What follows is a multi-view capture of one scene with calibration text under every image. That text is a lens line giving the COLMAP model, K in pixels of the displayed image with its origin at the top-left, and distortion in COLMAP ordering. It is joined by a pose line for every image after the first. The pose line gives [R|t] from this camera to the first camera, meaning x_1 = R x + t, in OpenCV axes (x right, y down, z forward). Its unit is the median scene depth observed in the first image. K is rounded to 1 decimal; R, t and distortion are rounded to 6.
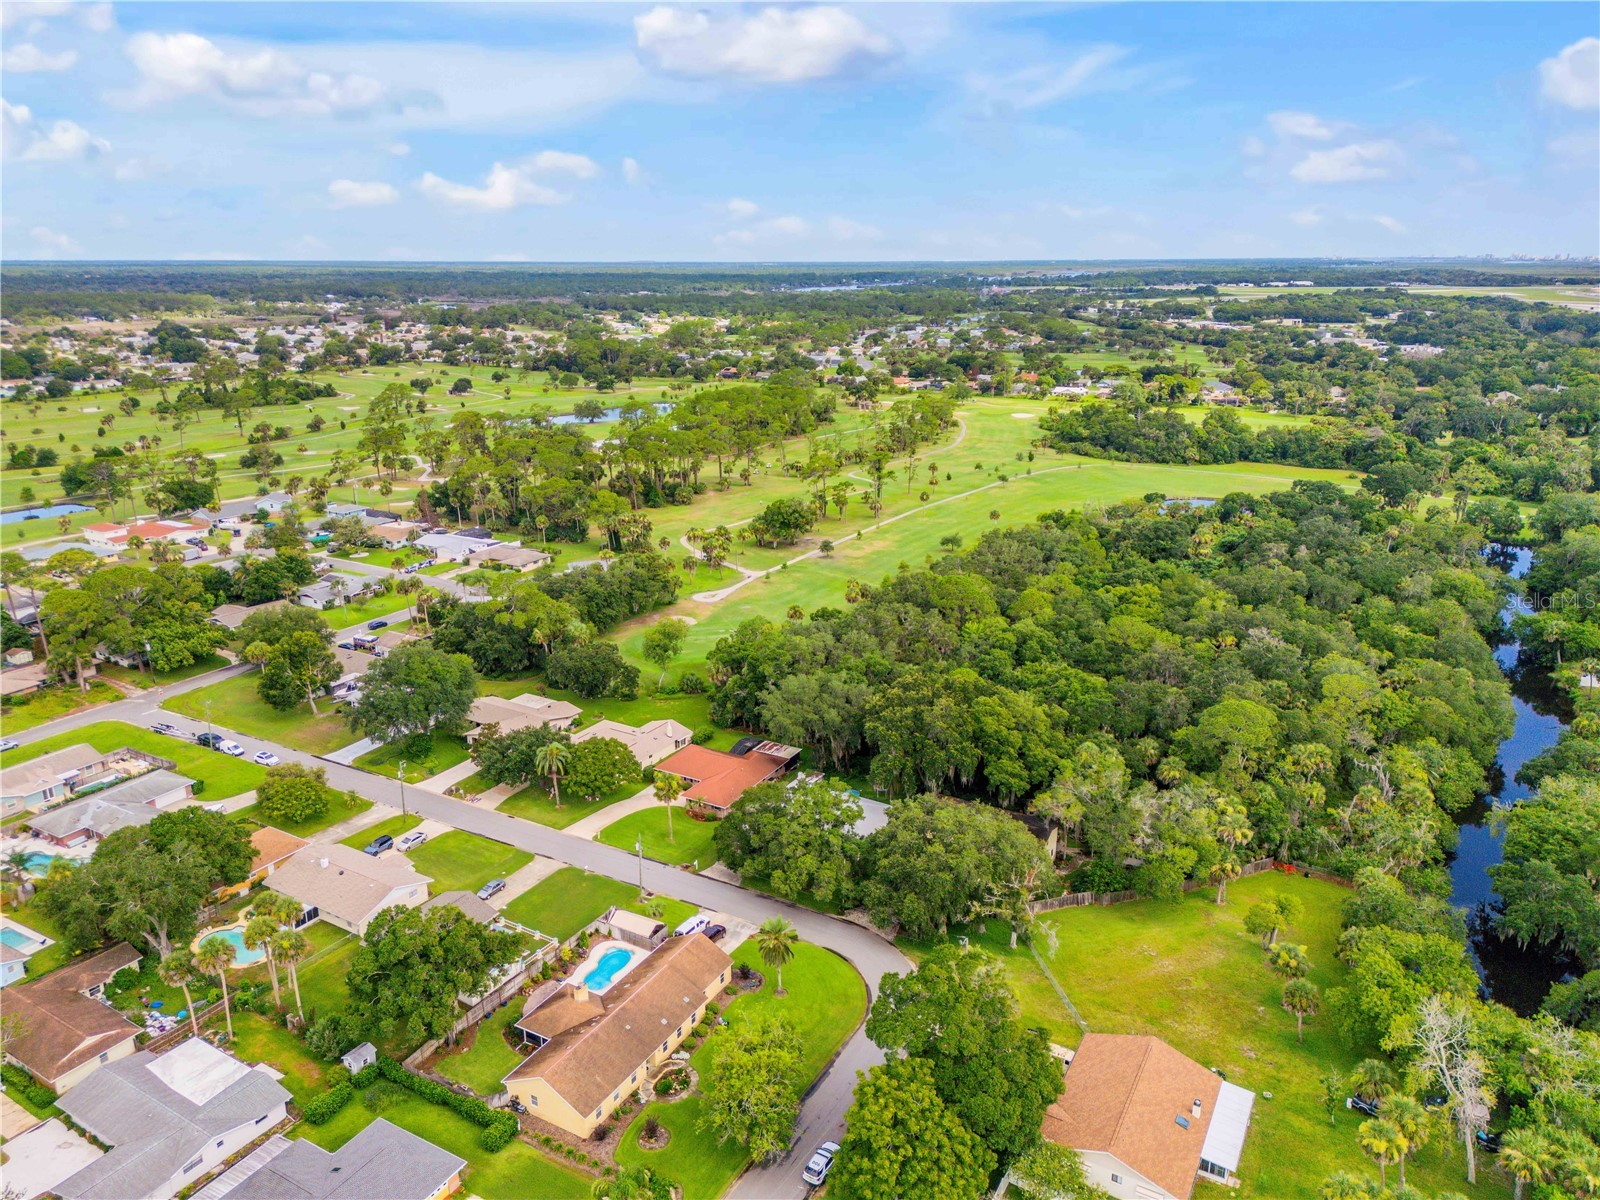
lens RADIAL K [[1120.2, 0, 798.8], [0, 1120.2, 598.9], [0, 0, 1]] dist [0.083920, -0.085298]
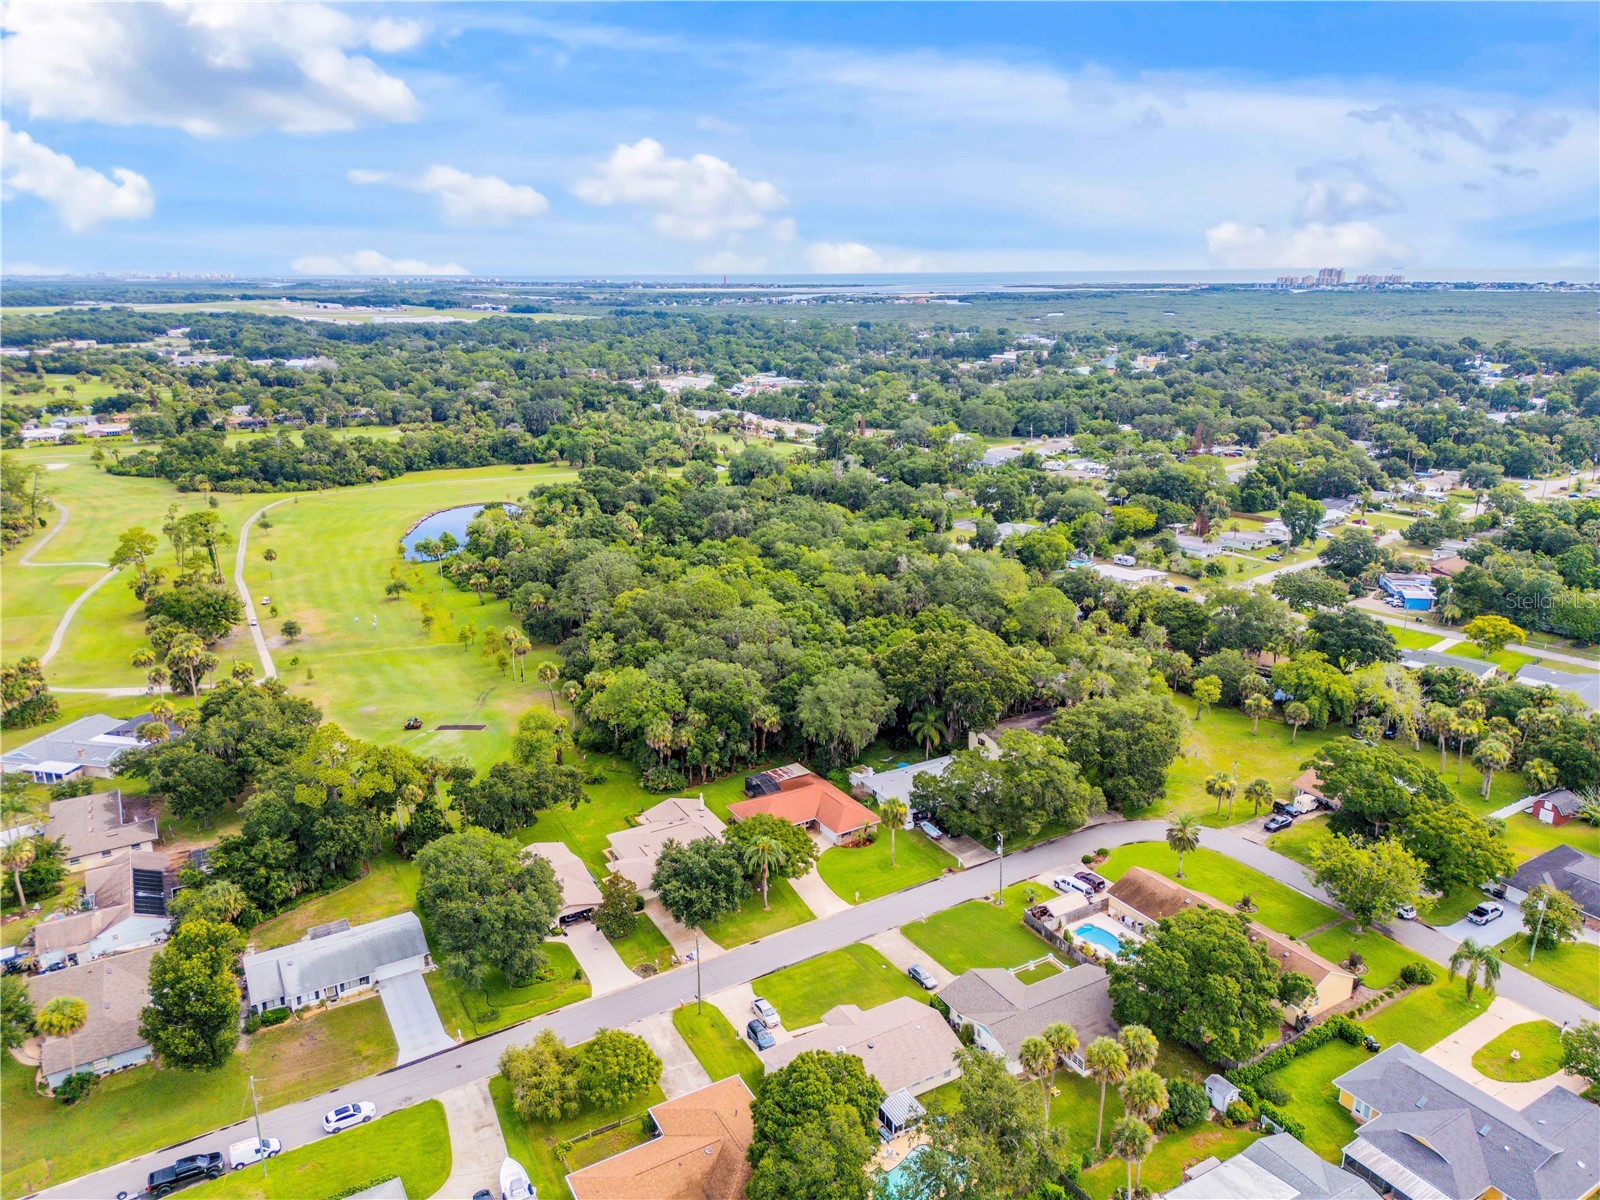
lens RADIAL K [[1120.2, 0, 798.8], [0, 1120.2, 598.9], [0, 0, 1]] dist [0.083920, -0.085298]
pose [[0.482512, -0.245583, 0.840756, -0.500489], [0.258050, 0.957143, 0.131483, -0.085022], [-0.837014, 0.153515, 0.525206, 0.286937]]
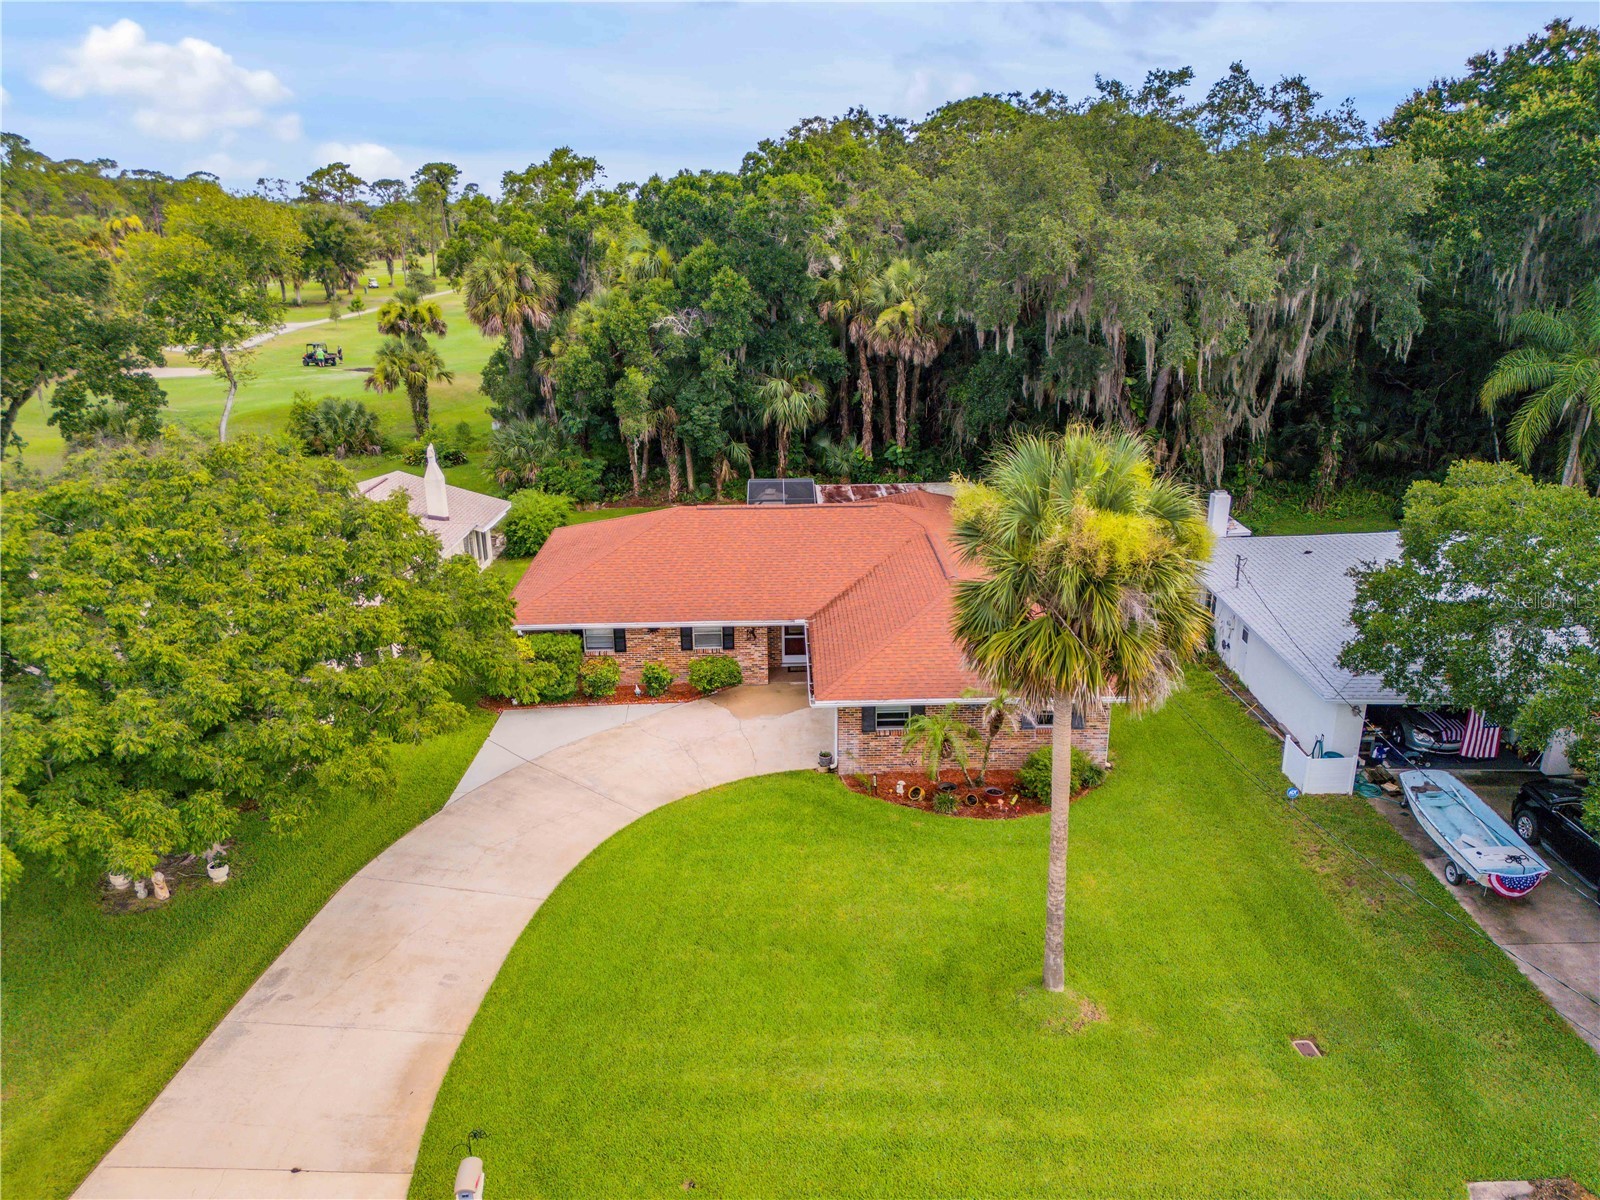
lens RADIAL K [[1120.2, 0, 798.8], [0, 1120.2, 598.9], [0, 0, 1]] dist [0.083920, -0.085298]
pose [[0.858434, -0.171342, 0.483460, -0.105541], [0.153819, 0.985170, 0.076030, 0.085030], [-0.489317, 0.009099, 0.872058, 0.494793]]
